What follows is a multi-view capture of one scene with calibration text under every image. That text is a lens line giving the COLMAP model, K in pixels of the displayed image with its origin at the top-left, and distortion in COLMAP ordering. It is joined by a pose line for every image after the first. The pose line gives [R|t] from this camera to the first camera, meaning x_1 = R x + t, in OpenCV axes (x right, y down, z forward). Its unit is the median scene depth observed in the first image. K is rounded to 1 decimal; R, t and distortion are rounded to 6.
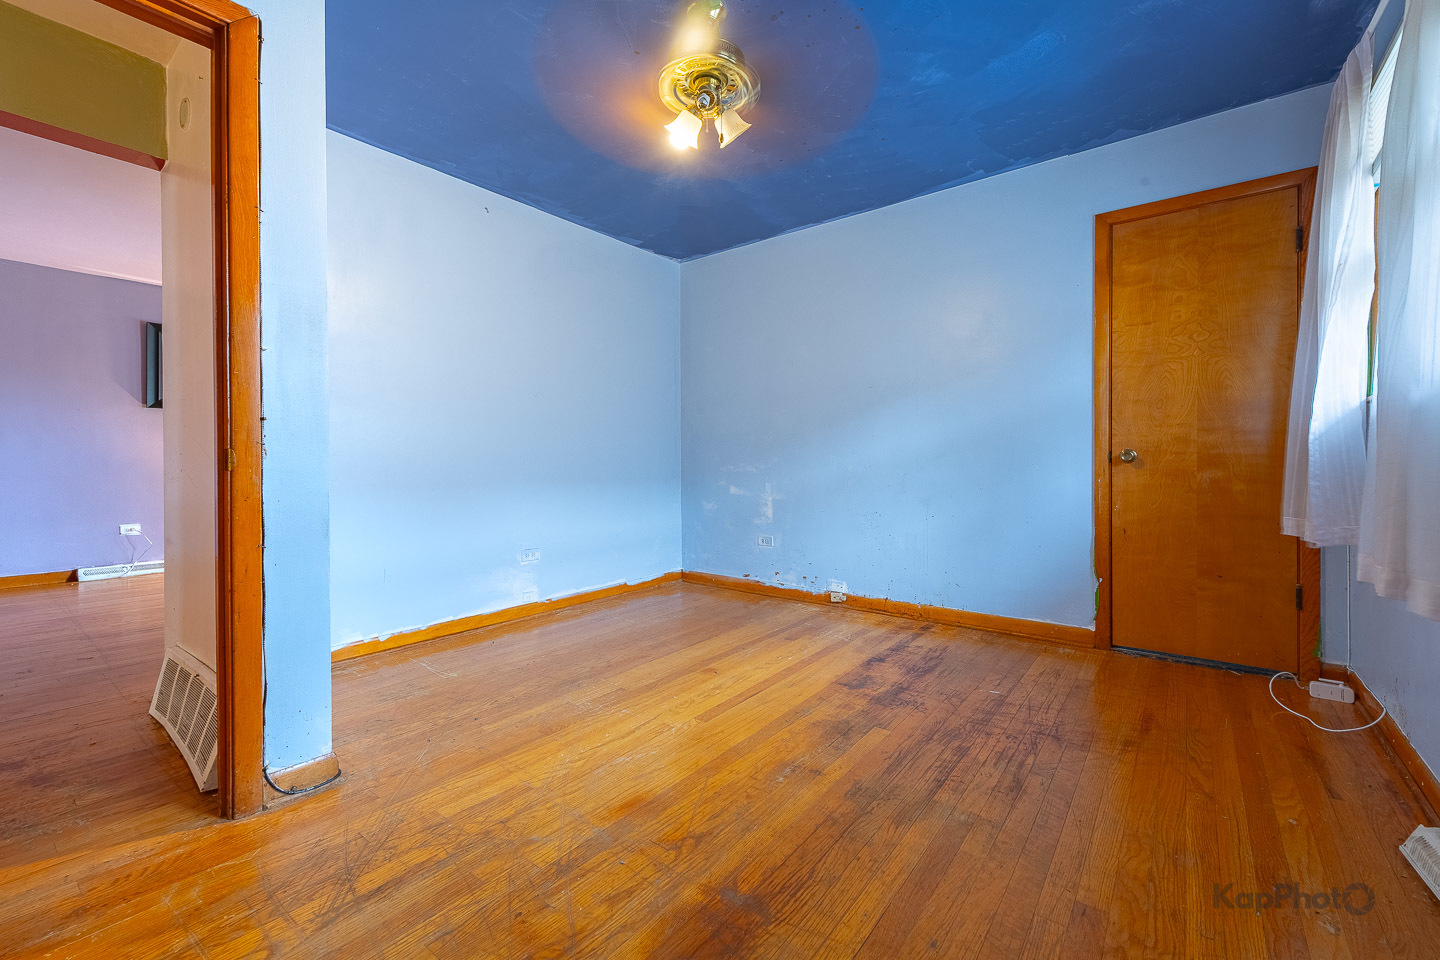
lens RADIAL K [[601.5, 0, 714.2], [0, 601.5, 468.4], [0, 0, 1]] dist [0.017267, -0.000636]
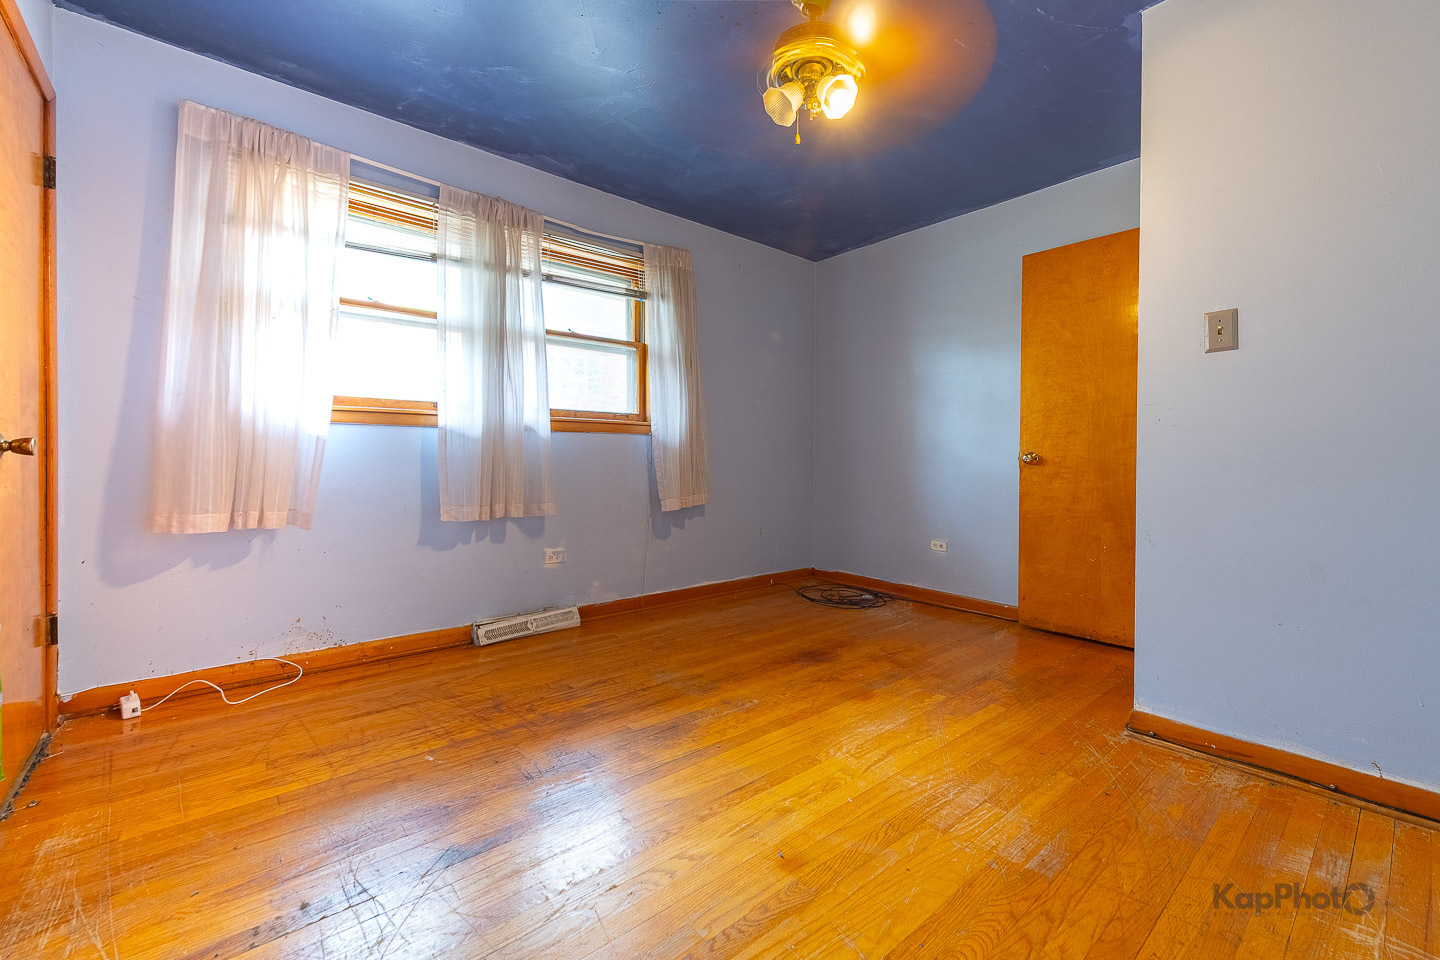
lens RADIAL K [[577.0, 0, 724.9], [0, 577.0, 459.8], [0, 0, 1]] dist [0.018740, -0.007568]
pose [[-0.980043, -0.004789, 0.198727, -0.060682], [-0.002920, 0.999949, 0.009699, -0.023099], [-0.198764, 0.008925, -0.980007, 1.881351]]
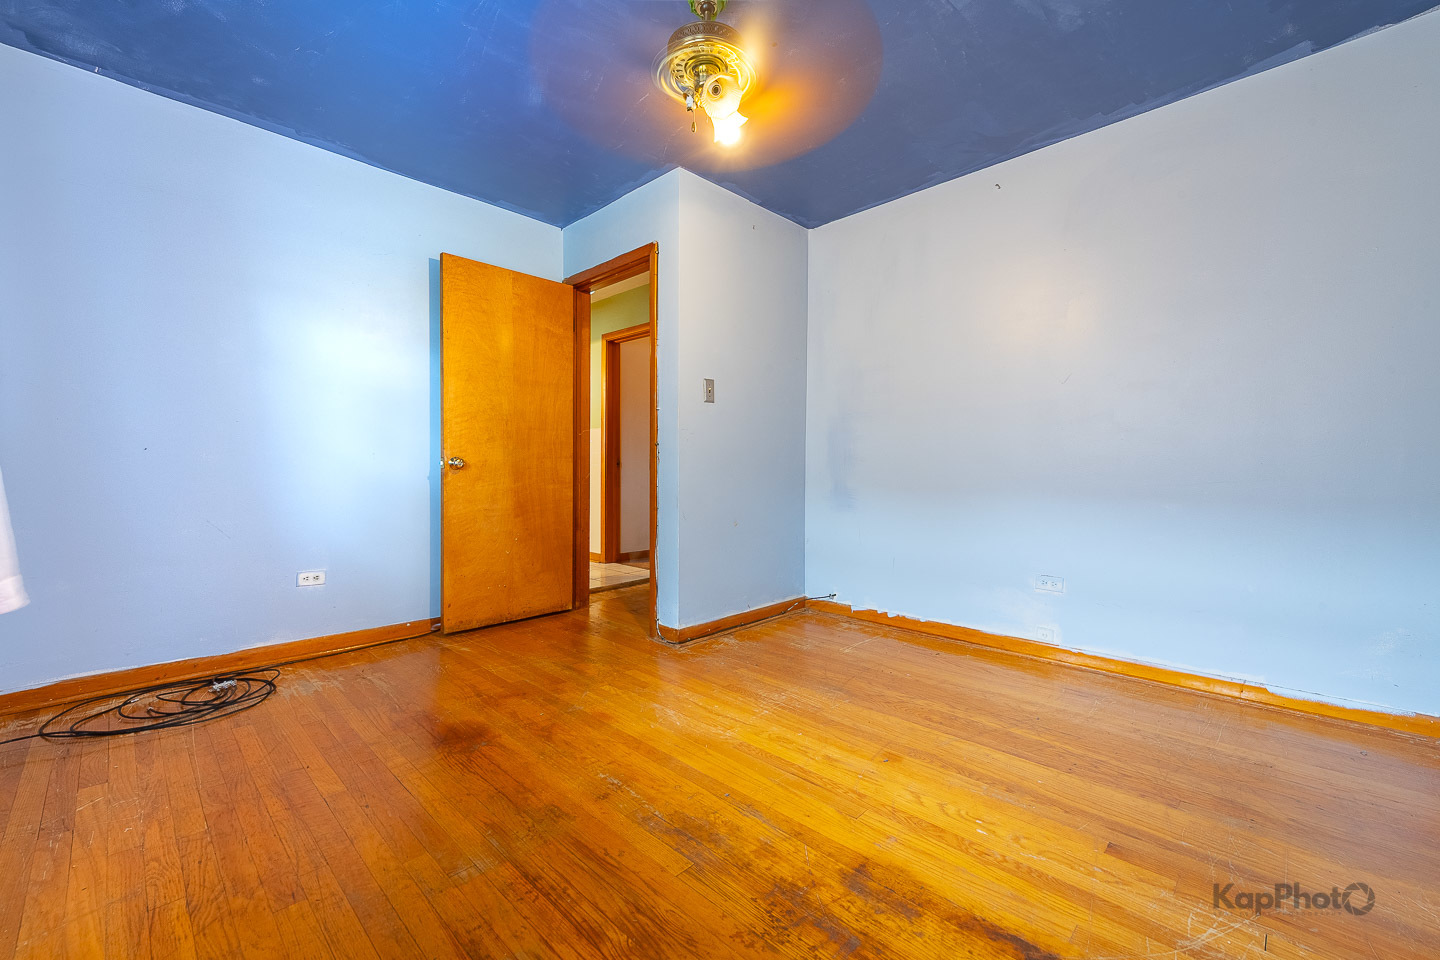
lens RADIAL K [[601.5, 0, 714.2], [0, 601.5, 468.4], [0, 0, 1]] dist [0.017267, -0.000636]
pose [[-0.123576, 0.006047, -0.992317, 0.927128], [-0.012106, 0.999898, 0.007601, -0.018827], [0.992261, 0.012952, -0.123490, 1.094589]]
